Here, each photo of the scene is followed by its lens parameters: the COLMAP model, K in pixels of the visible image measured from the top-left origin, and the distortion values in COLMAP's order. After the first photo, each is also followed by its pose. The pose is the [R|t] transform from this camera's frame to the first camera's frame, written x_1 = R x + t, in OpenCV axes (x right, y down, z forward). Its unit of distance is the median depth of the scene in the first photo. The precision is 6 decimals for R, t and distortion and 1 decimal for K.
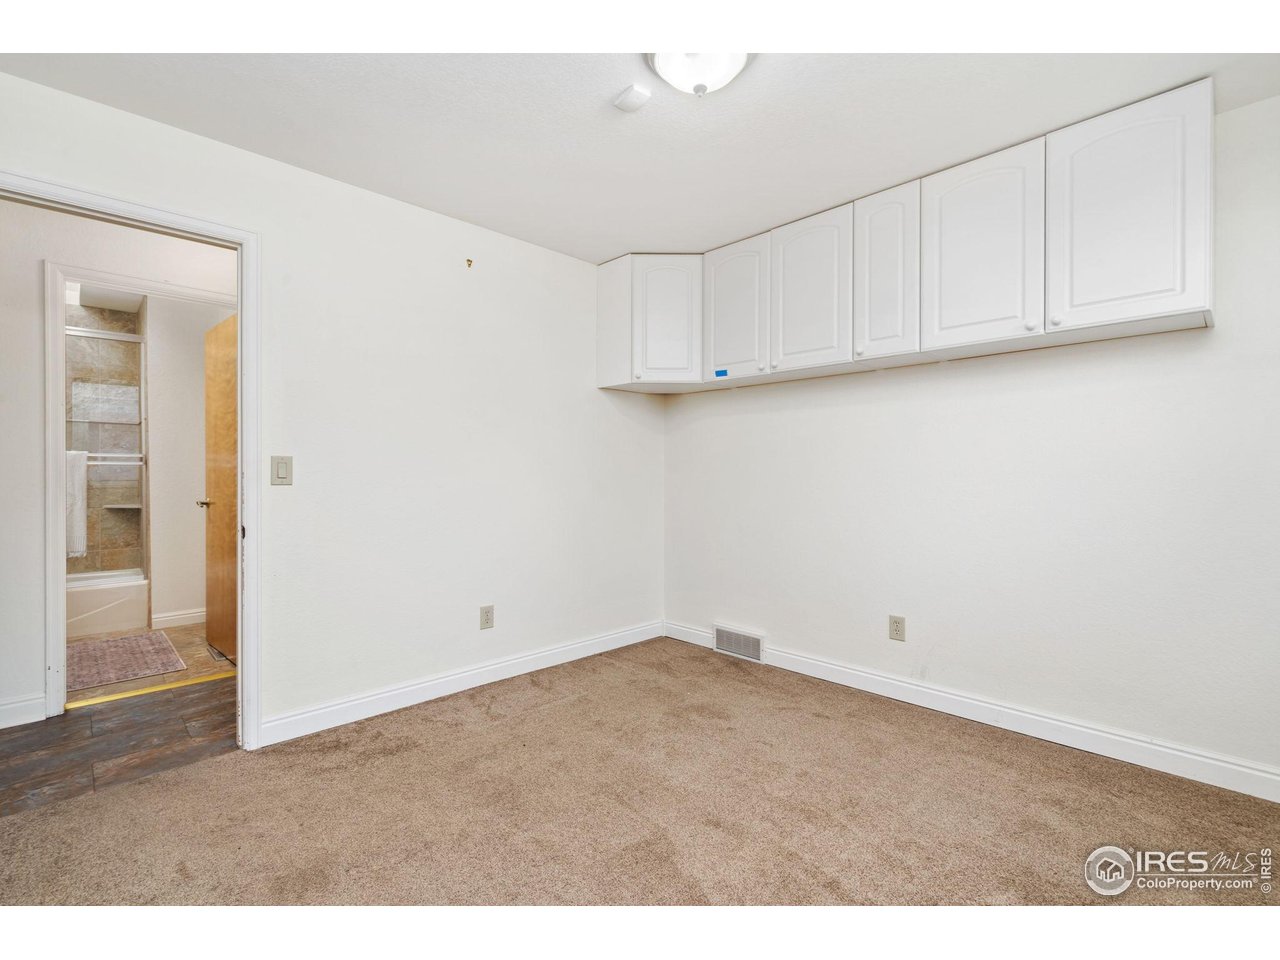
lens RADIAL K [[584.9, 0, 645.5], [0, 584.9, 477.3], [0, 0, 1]] dist [-0.004815, -0.000184]
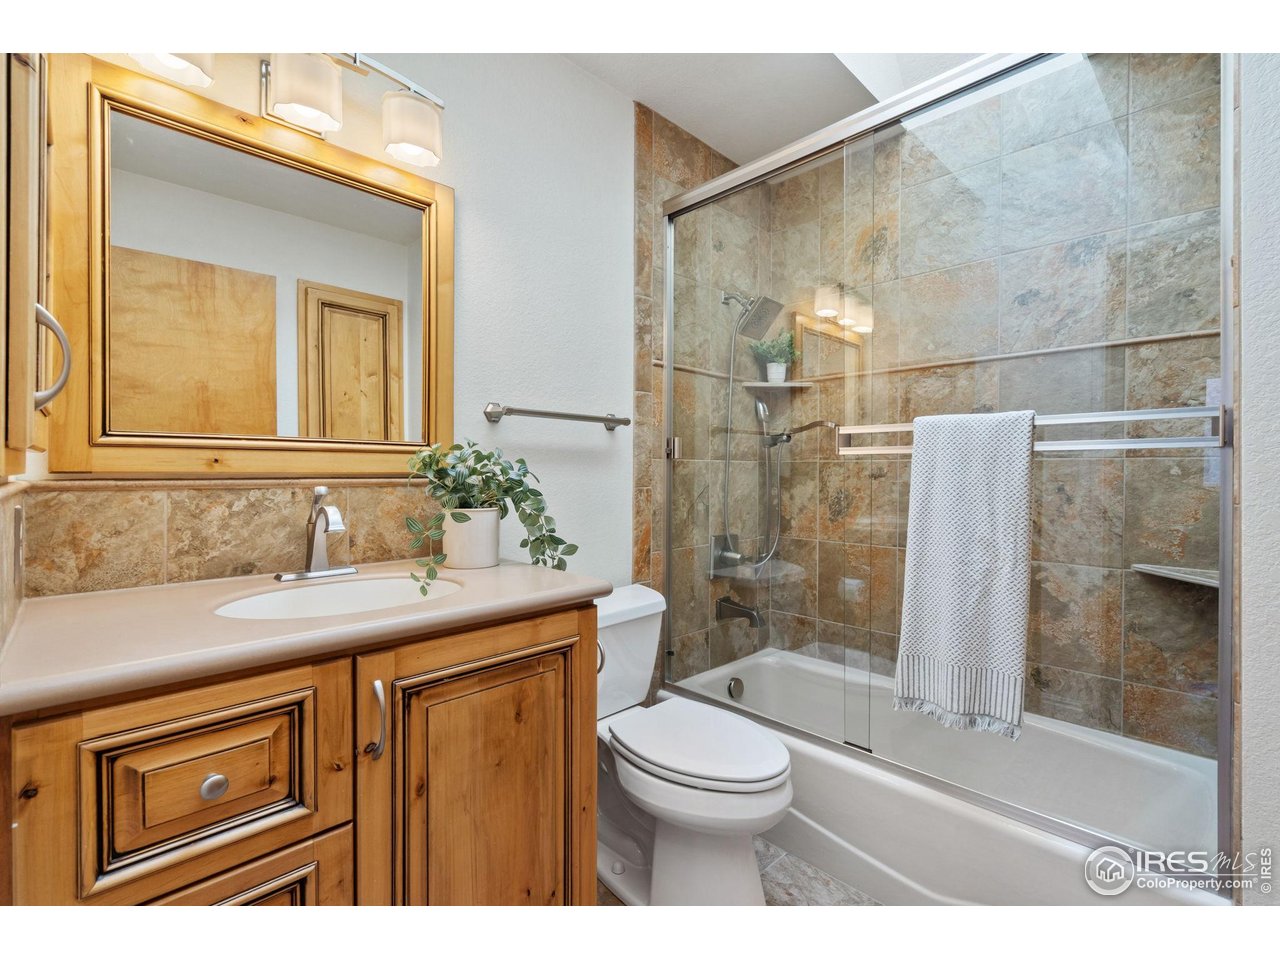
lens RADIAL K [[584.9, 0, 645.6], [0, 584.9, 477.9], [0, 0, 1]] dist [-0.004815, -0.000184]
pose [[-0.001295, 0.004525, -0.999989, -0.604604], [-0.005922, 0.999972, 0.004533, -0.007093], [0.999982, 0.005928, -0.001268, 0.747522]]
